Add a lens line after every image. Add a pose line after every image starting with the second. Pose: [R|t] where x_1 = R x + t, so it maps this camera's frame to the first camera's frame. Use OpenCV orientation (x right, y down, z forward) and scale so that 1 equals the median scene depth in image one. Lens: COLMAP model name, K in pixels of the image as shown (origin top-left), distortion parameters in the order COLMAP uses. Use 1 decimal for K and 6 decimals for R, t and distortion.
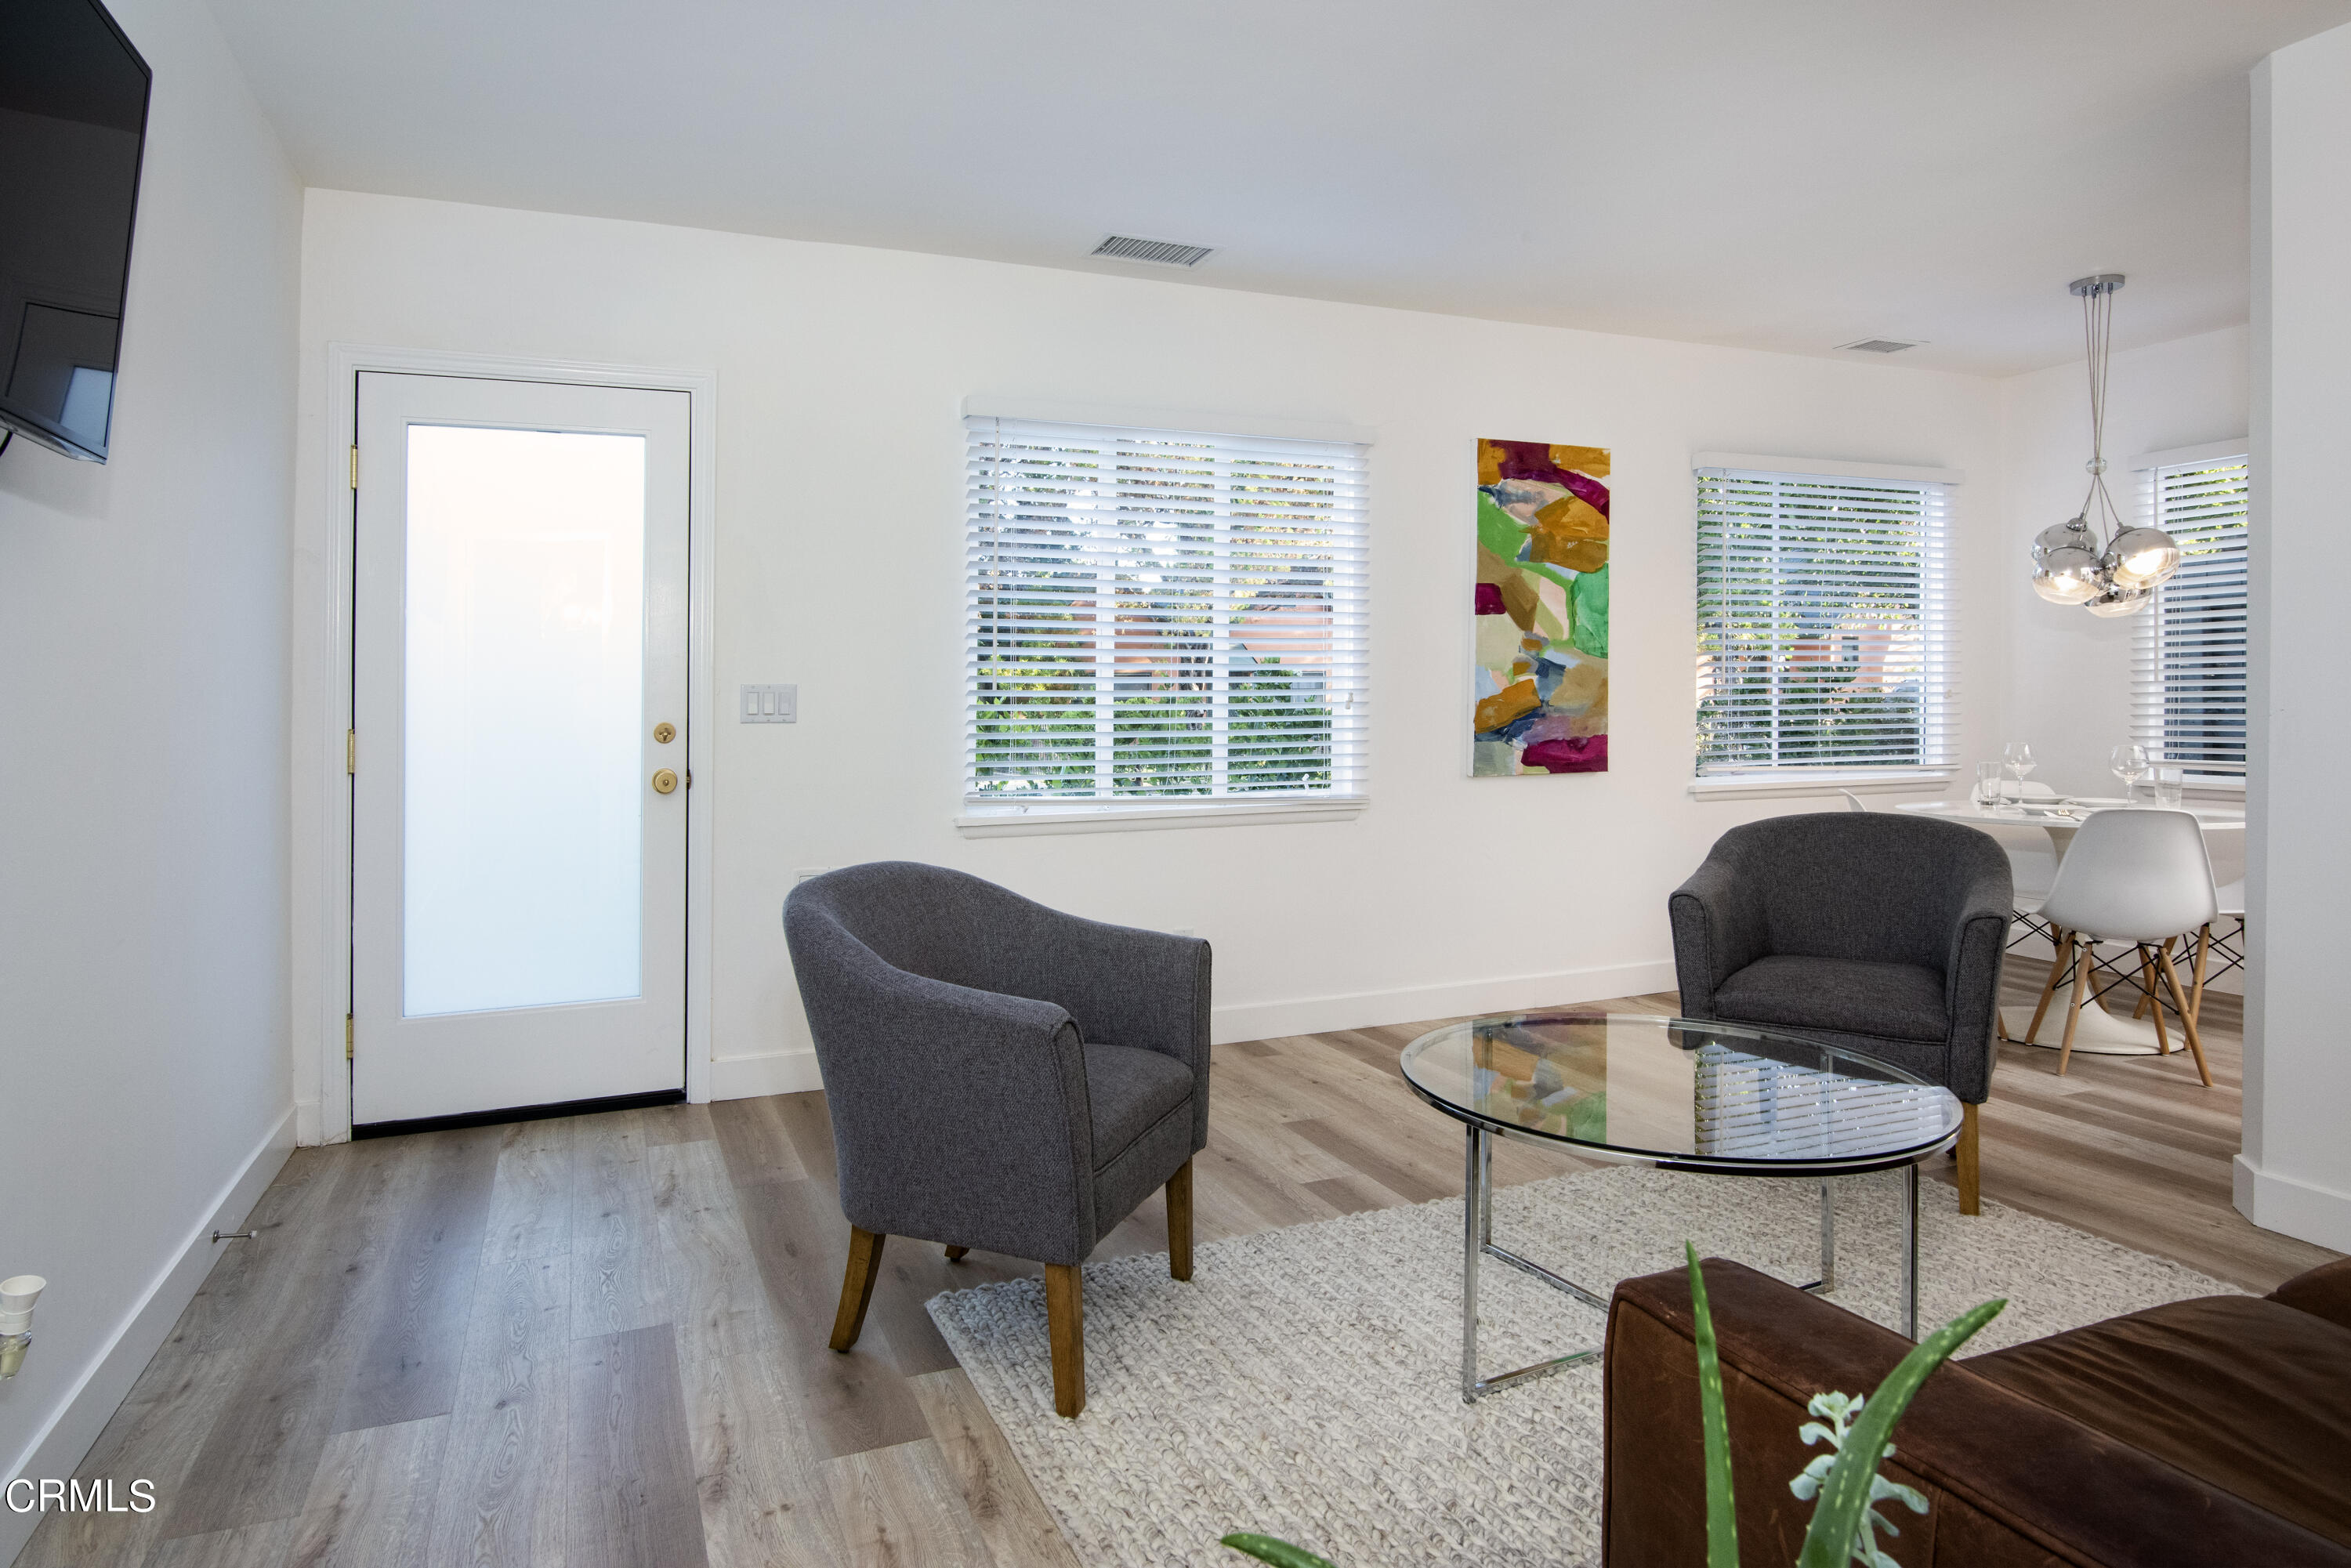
lens RADIAL K [[1355.5, 0, 1176.4], [0, 1355.5, 702.8], [0, 0, 1]] dist [-0.002266, -0.003768]
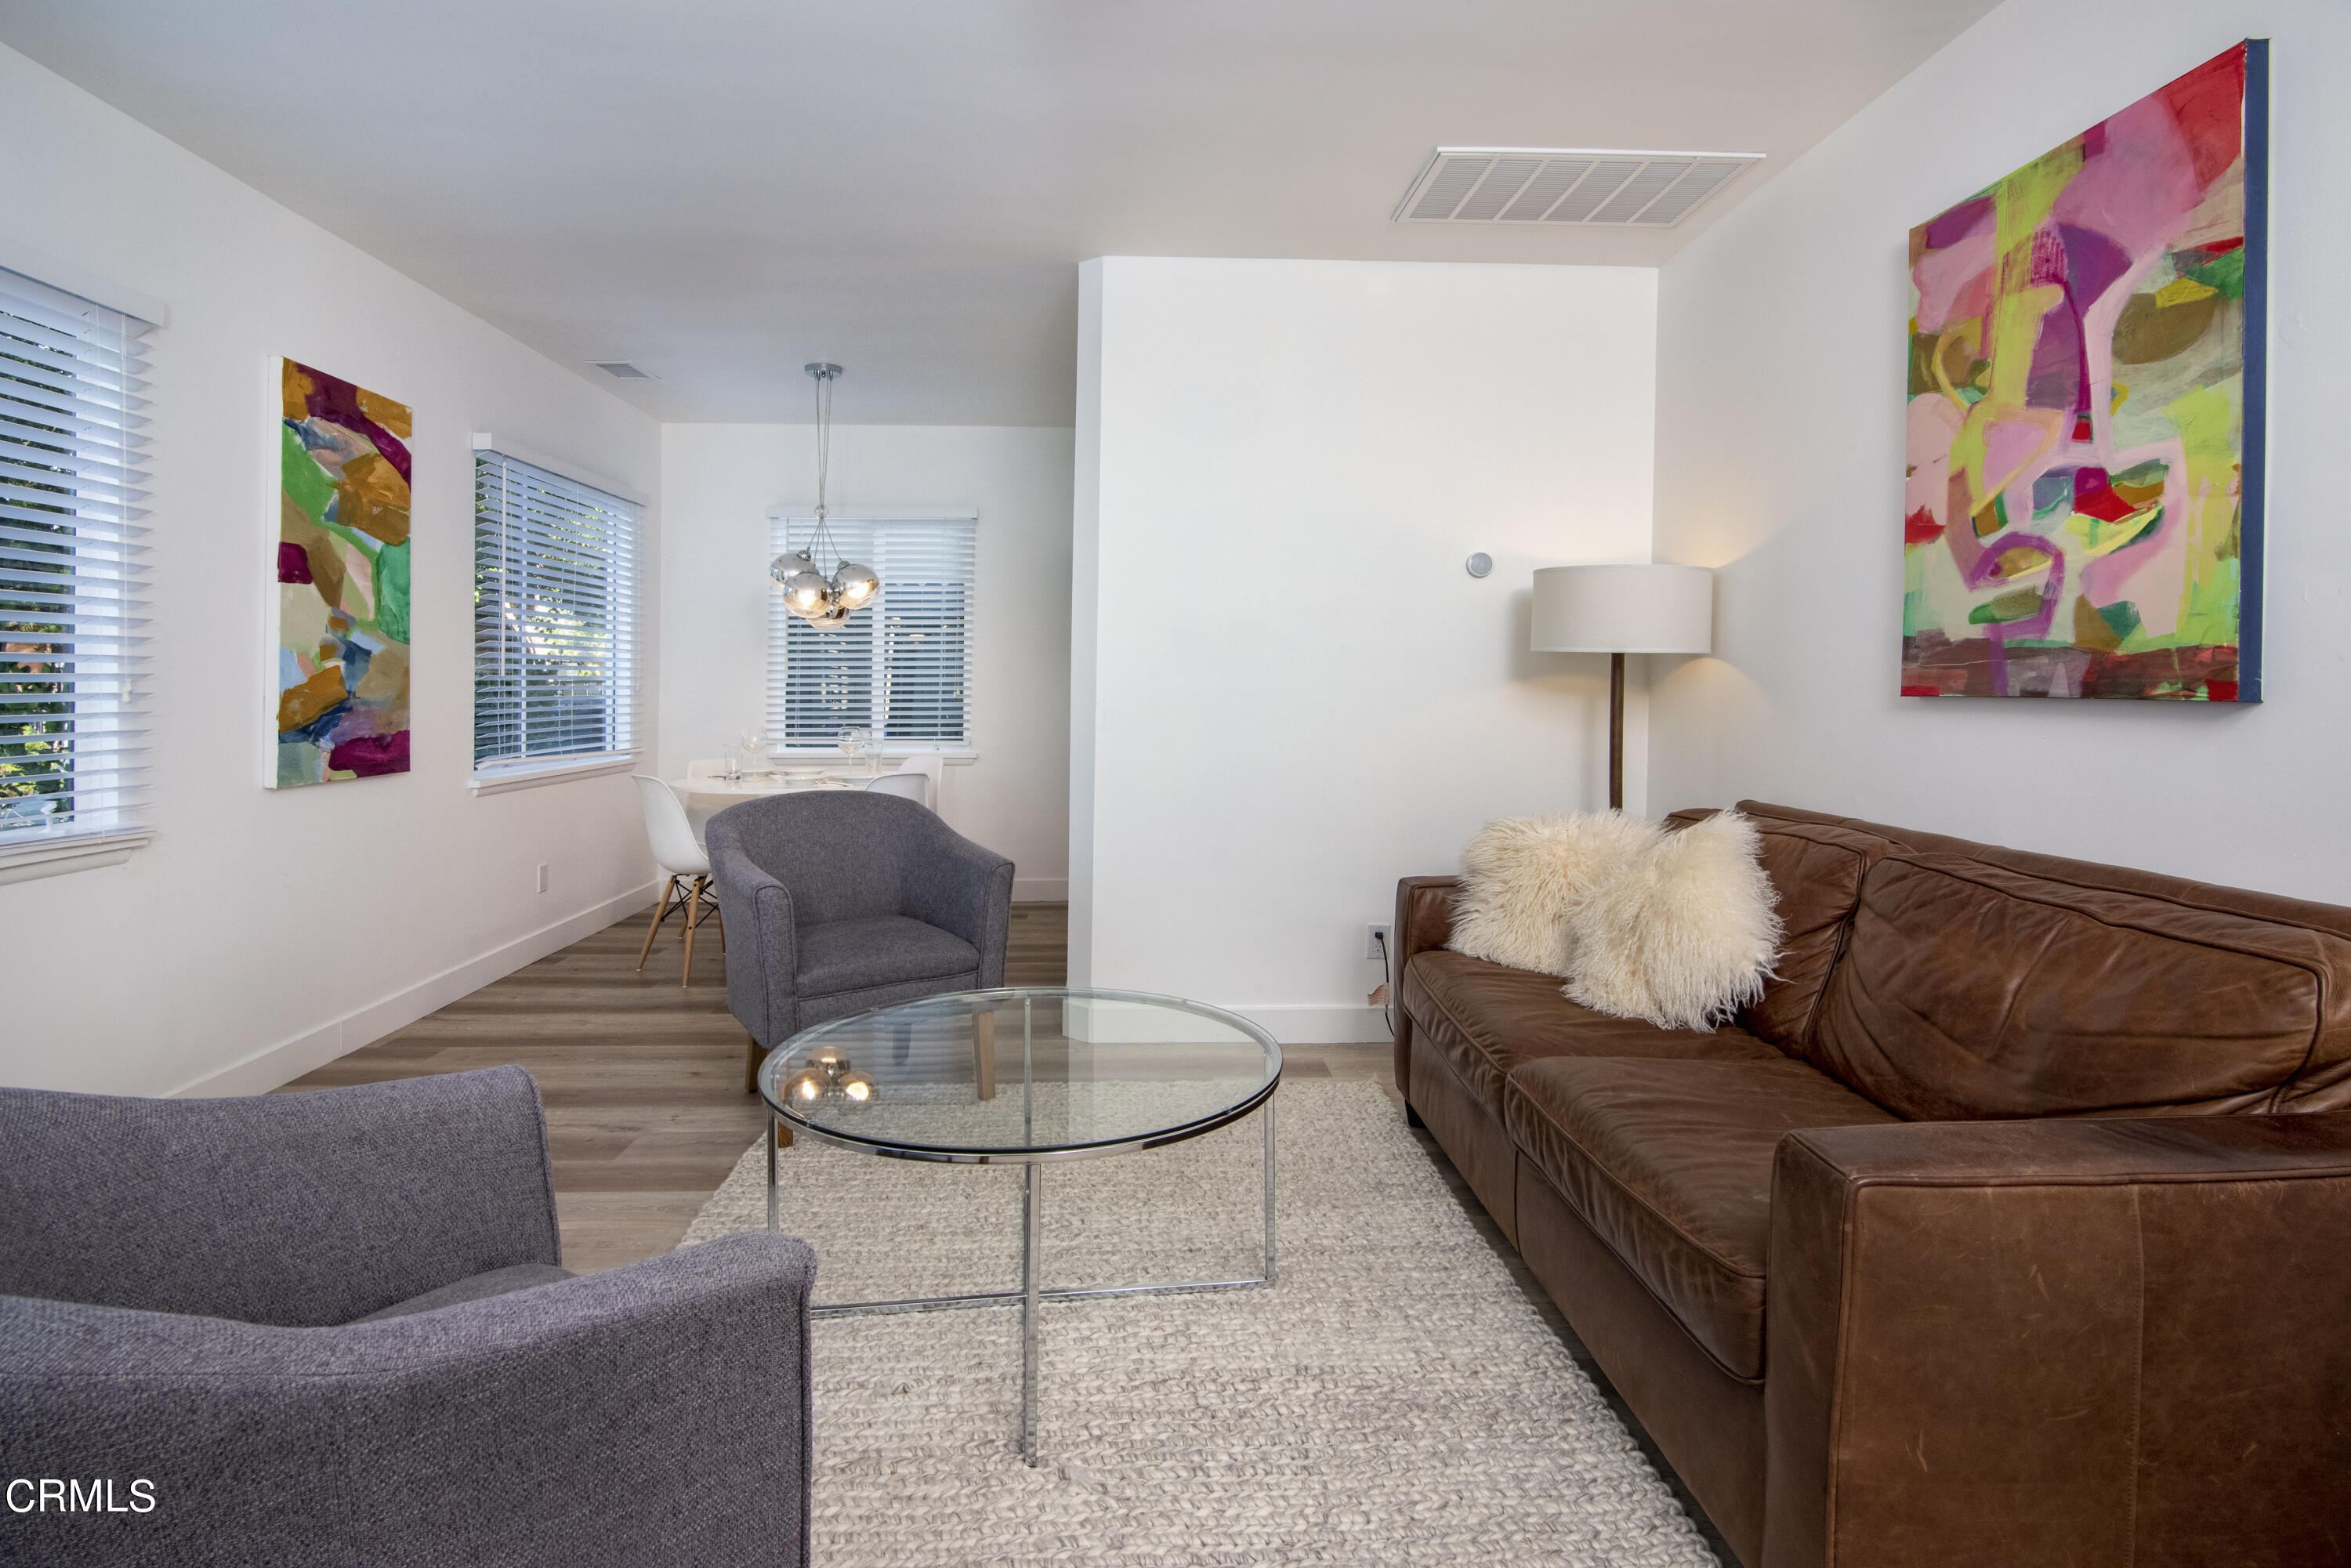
lens RADIAL K [[1148.7, 0, 1144.3], [0, 1148.7, 710.4], [0, 0, 1]] dist [-0.011101, -0.000673]
pose [[0.375626, -0.011496, 0.926700, -0.228764], [0.000012, 0.999923, 0.012399, 0.001458], [-0.926771, -0.004646, 0.375597, 0.320926]]
